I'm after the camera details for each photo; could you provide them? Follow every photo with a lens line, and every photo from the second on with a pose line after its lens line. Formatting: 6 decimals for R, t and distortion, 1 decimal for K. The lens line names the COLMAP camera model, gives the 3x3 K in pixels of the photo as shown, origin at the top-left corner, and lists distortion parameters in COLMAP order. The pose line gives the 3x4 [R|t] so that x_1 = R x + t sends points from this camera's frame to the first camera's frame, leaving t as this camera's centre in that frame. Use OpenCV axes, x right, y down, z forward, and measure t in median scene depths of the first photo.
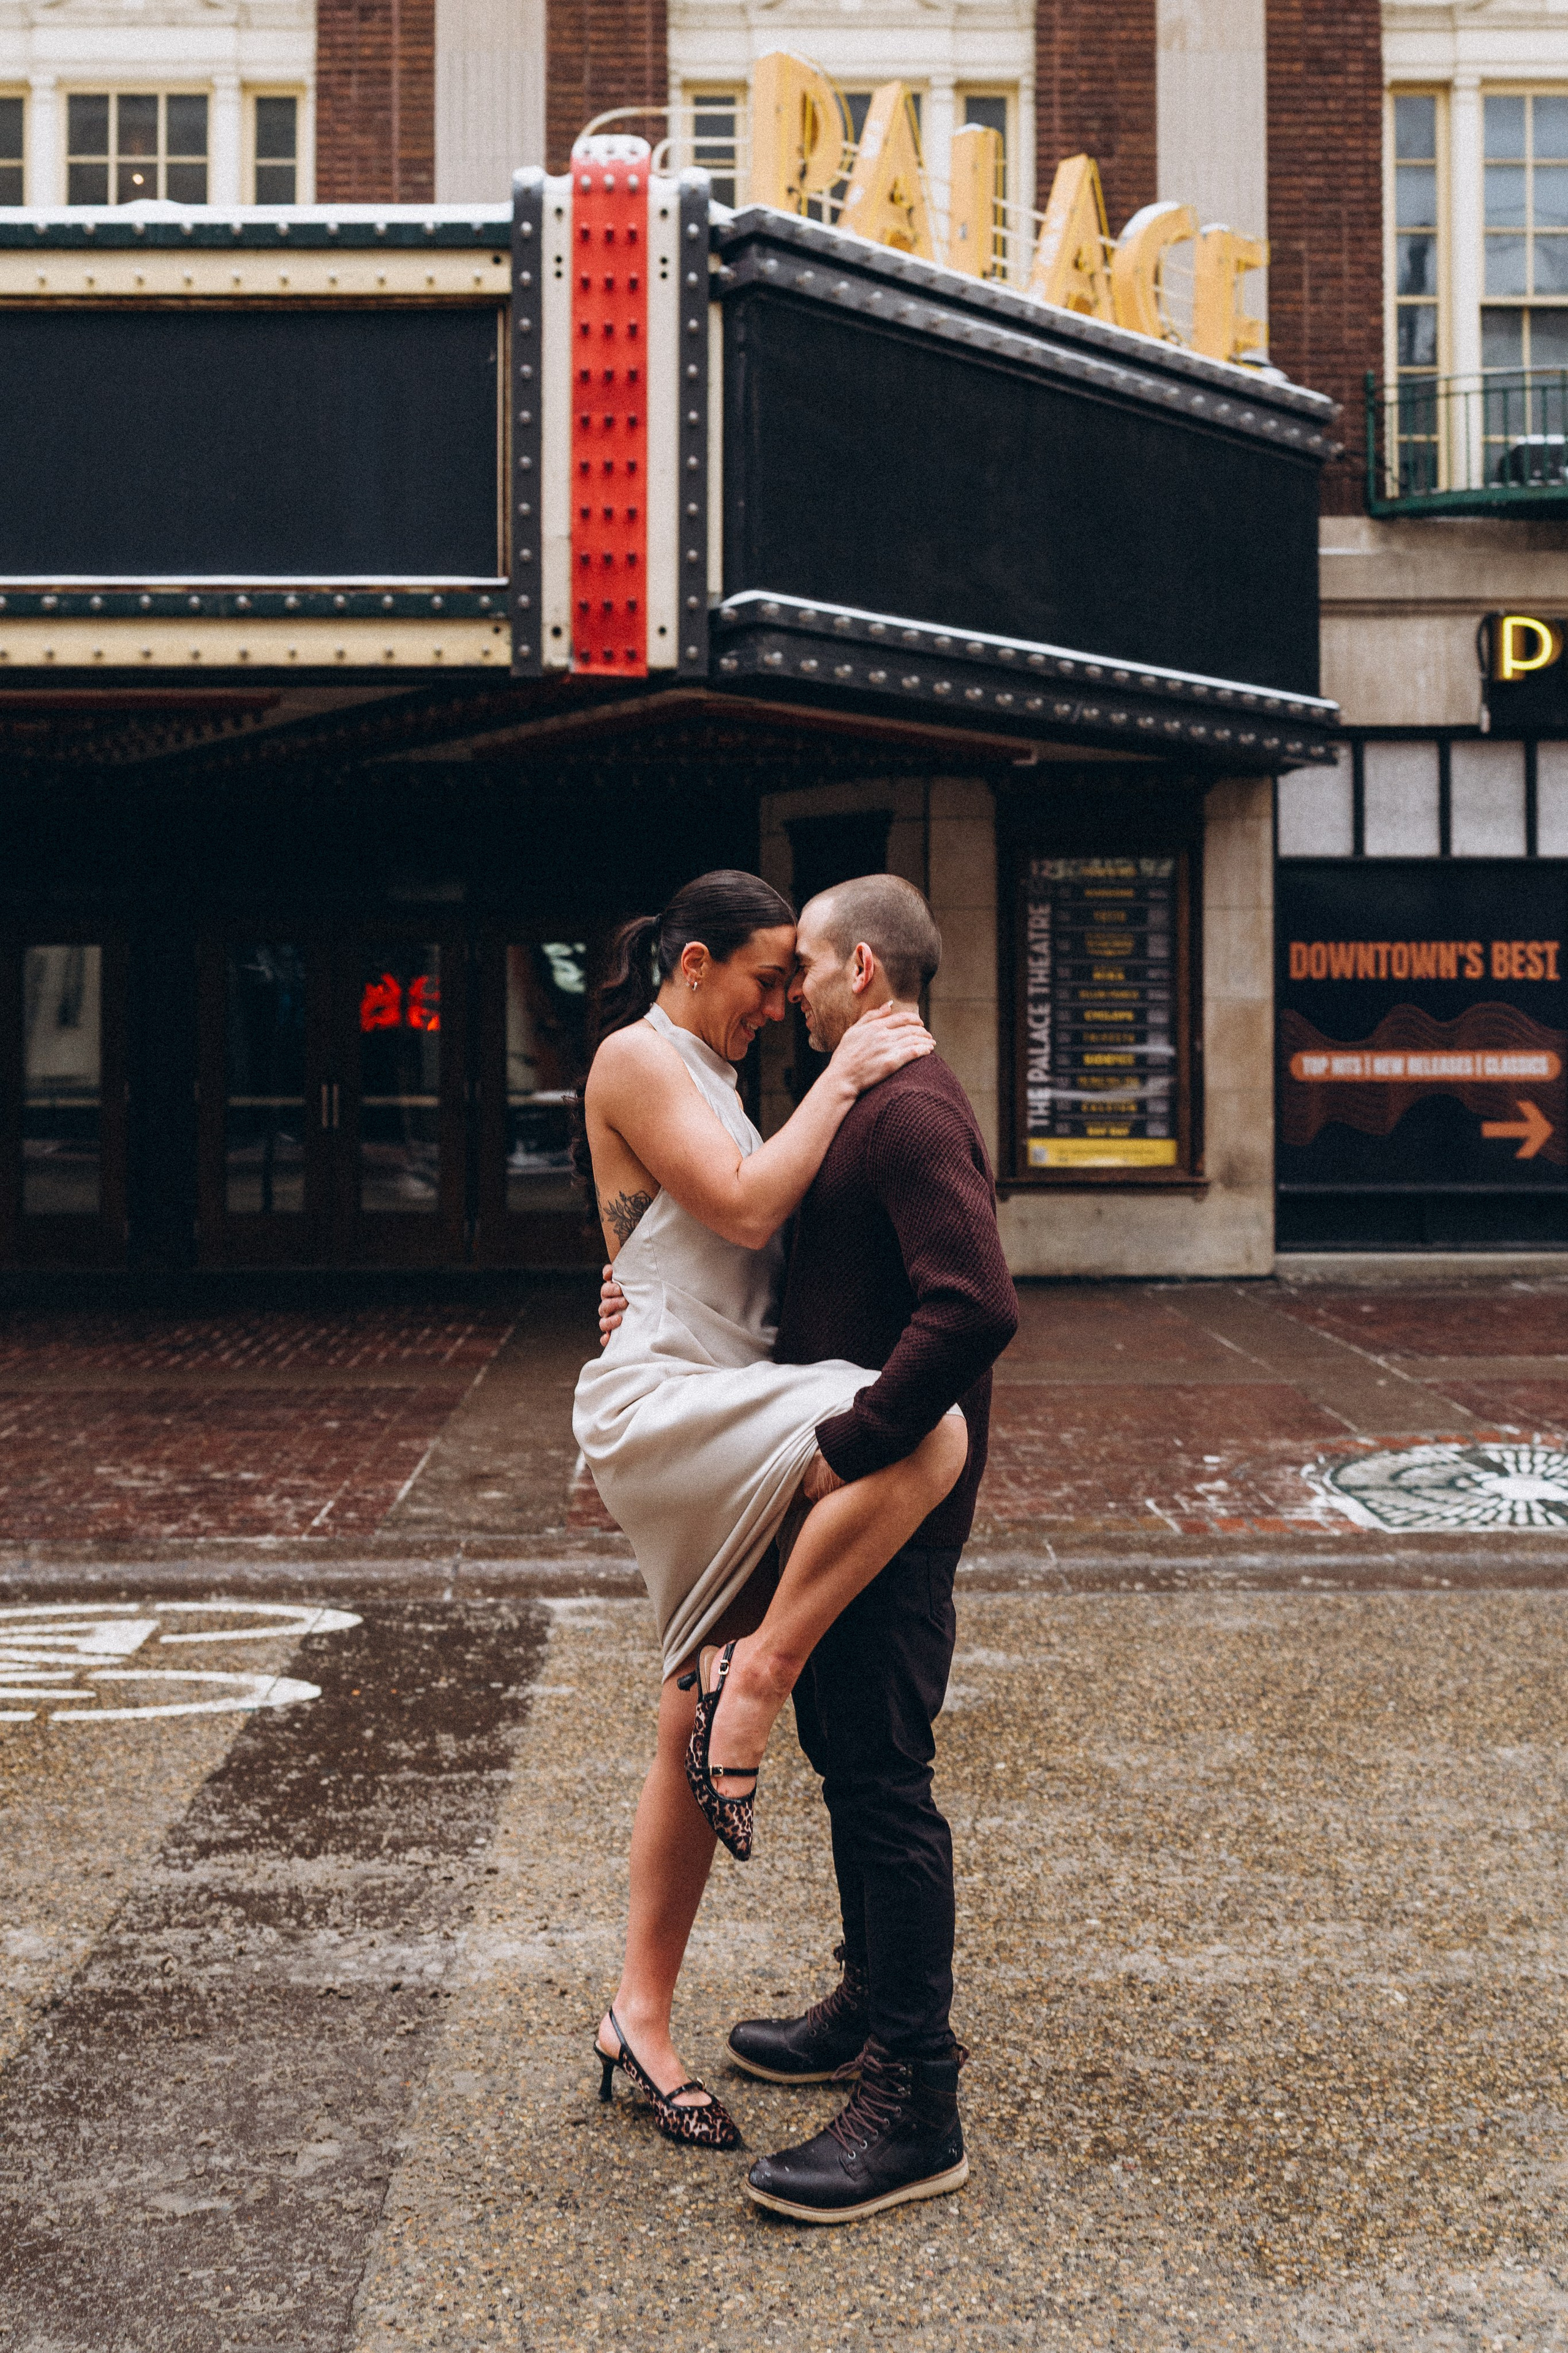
lens RADIAL K [[2269.8, 0, 788.0], [0, 2269.8, 1083.2], [0, 0, 1]] dist [-0.024746, 0.000000]
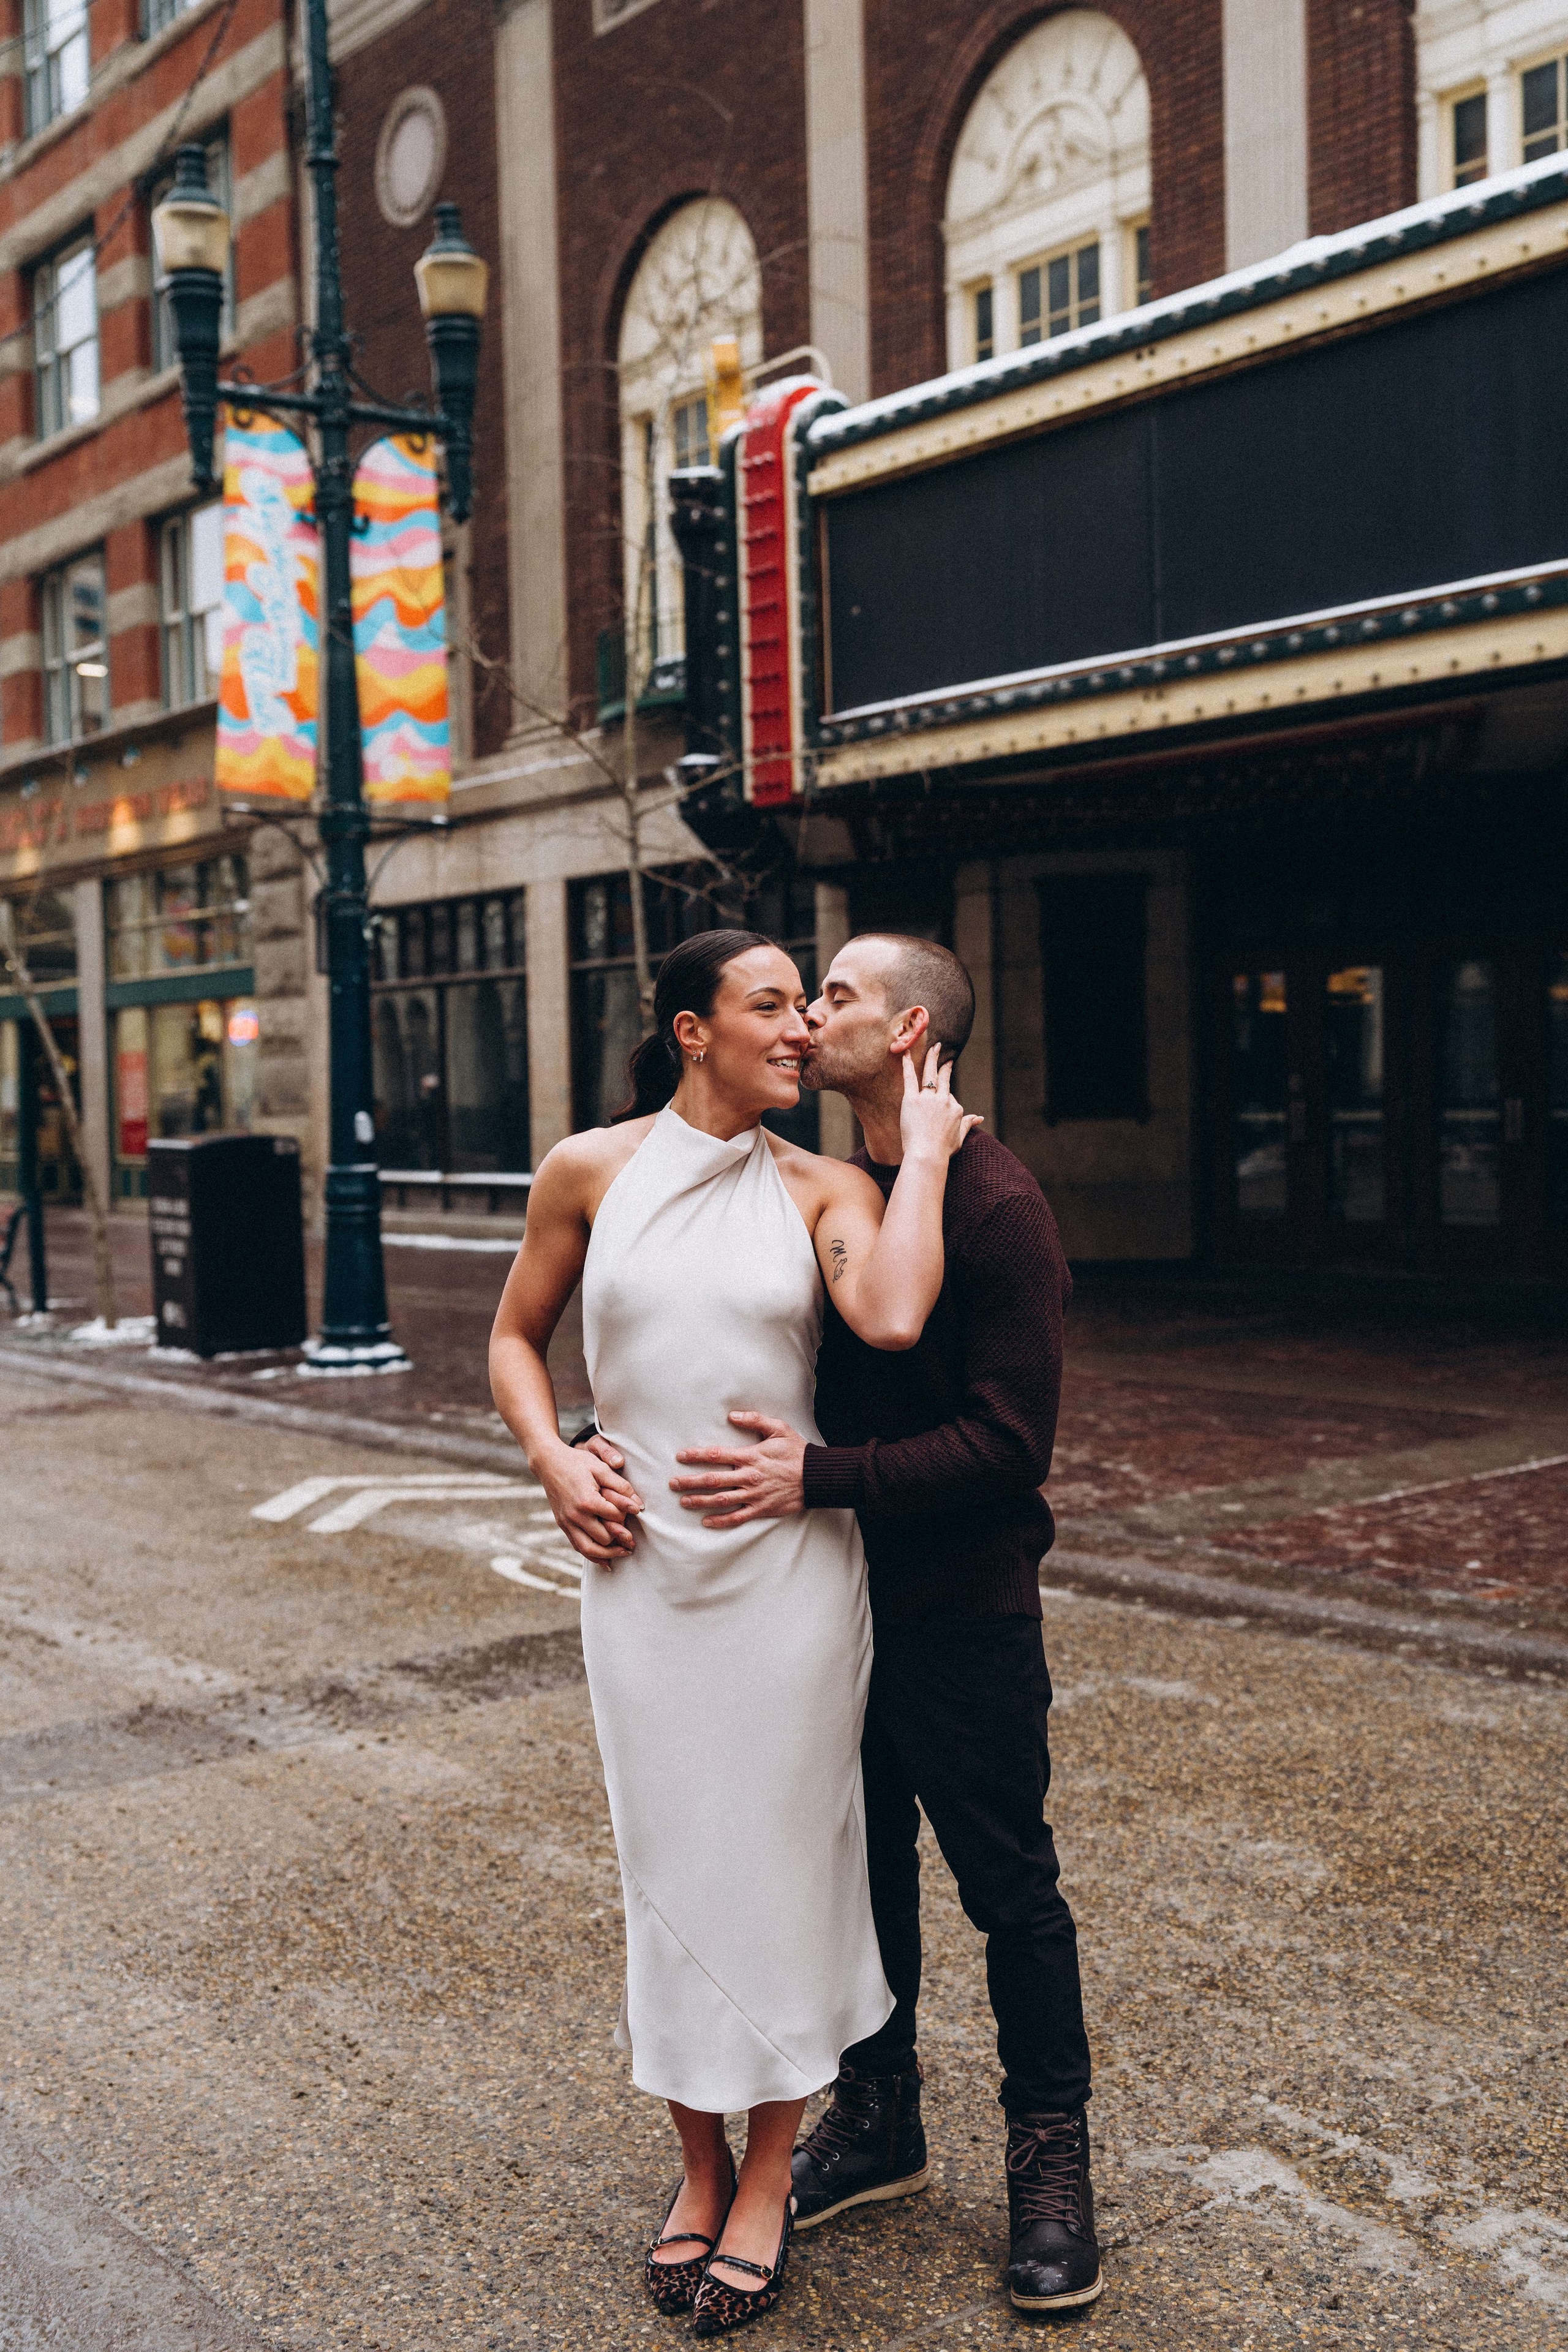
lens RADIAL K [[2611.0, 0, 777.7], [0, 2611.0, 1185.7], [0, 0, 1]] dist [0.017816, 0.000000]
pose [[0.573243, 0.019730, -0.819148, 0.569060], [0.032493, 0.998376, 0.046786, -0.025539], [0.818741, -0.053436, 0.571671, 0.097850]]
